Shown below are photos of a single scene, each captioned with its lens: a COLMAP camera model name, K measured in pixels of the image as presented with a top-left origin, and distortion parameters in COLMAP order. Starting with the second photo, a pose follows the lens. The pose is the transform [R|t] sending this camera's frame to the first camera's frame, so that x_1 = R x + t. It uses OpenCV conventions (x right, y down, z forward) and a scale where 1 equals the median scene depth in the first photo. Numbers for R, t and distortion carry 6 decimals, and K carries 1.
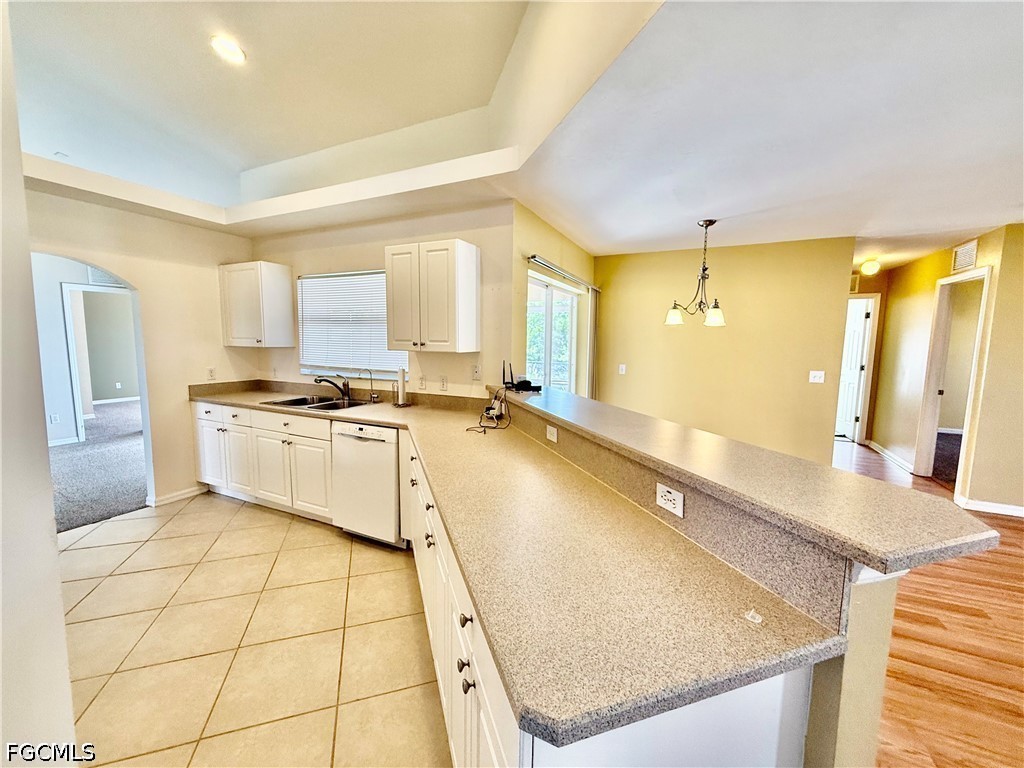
lens RADIAL K [[409.1, 0, 509.1], [0, 409.1, 385.1], [0, 0, 1]] dist [-0.001633, 0.000090]
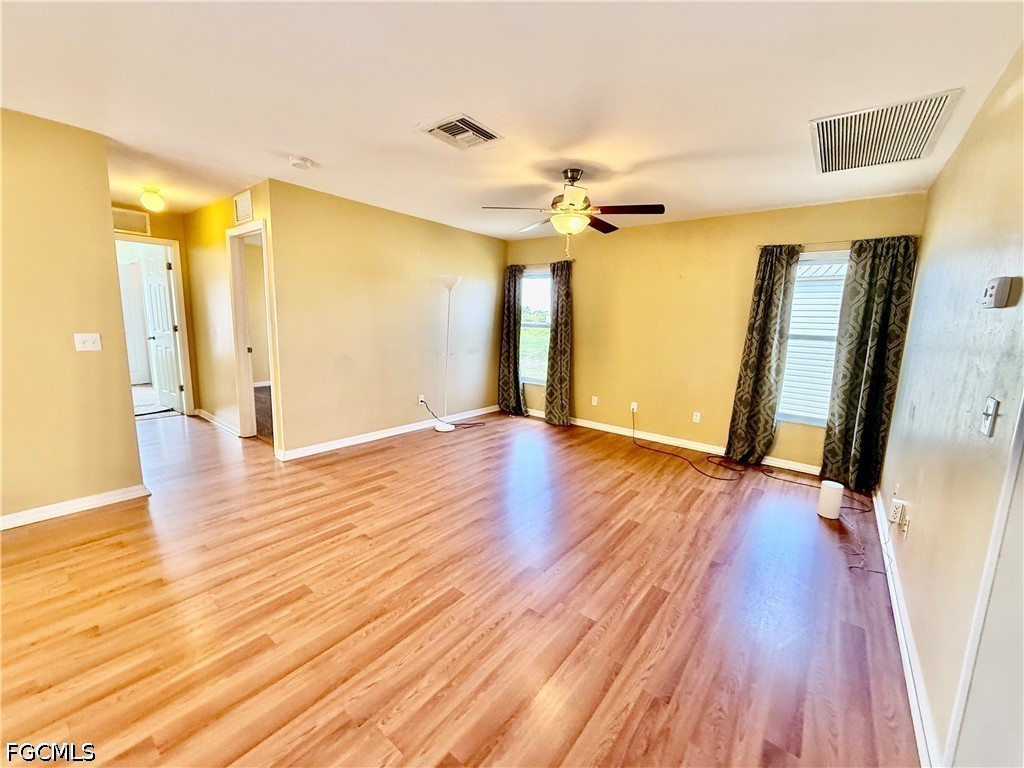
lens RADIAL K [[409.1, 0, 510.1], [0, 409.1, 381.7], [0, 0, 1]] dist [-0.001633, 0.000090]
pose [[0.219261, -0.157584, 0.962856, 0.231832], [0.081841, 0.986363, 0.142794, 0.004567], [-0.972228, 0.047491, 0.229168, 0.165307]]
